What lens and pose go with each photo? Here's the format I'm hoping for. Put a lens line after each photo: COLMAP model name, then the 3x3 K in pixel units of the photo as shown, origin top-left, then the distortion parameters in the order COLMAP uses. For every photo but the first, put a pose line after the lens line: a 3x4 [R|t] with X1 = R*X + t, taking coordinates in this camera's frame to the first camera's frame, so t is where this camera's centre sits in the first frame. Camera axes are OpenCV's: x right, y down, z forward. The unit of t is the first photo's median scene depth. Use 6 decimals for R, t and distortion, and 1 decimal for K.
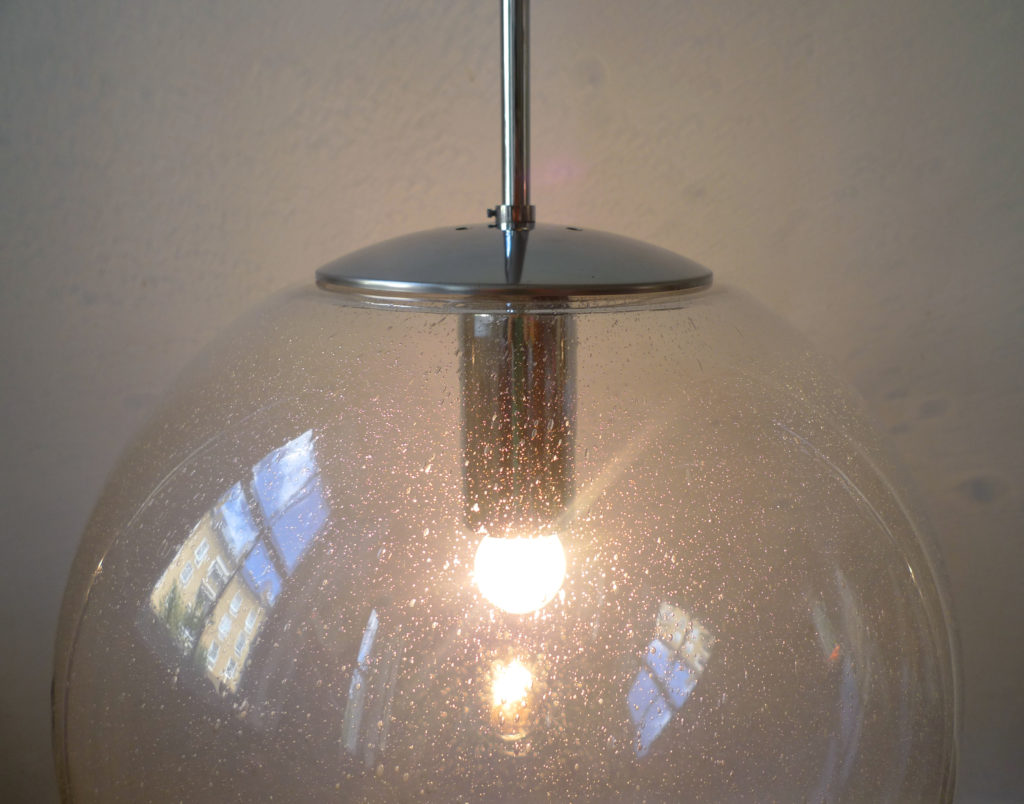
lens RADIAL K [[773.7, 0, 514.9], [0, 773.7, 400.6], [0, 0, 1]] dist [-0.020399, -0.008174]
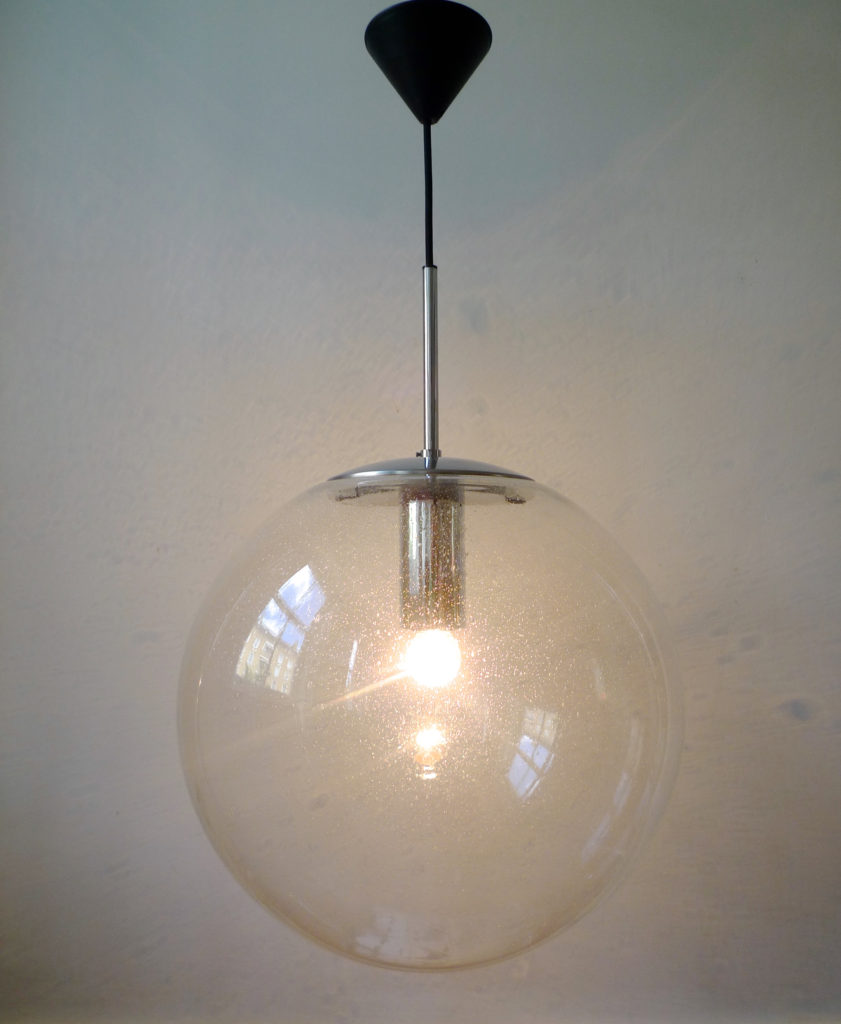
lens RADIAL K [[783.4, 0, 416.2], [0, 783.4, 513.7], [0, 0, 1]] dist [-0.025820, -0.000844]
pose [[0.999945, -0.004765, -0.009318, -0.008225], [0.001740, 0.953650, -0.300913, 0.221123], [0.010320, 0.300881, 0.953606, -0.367986]]
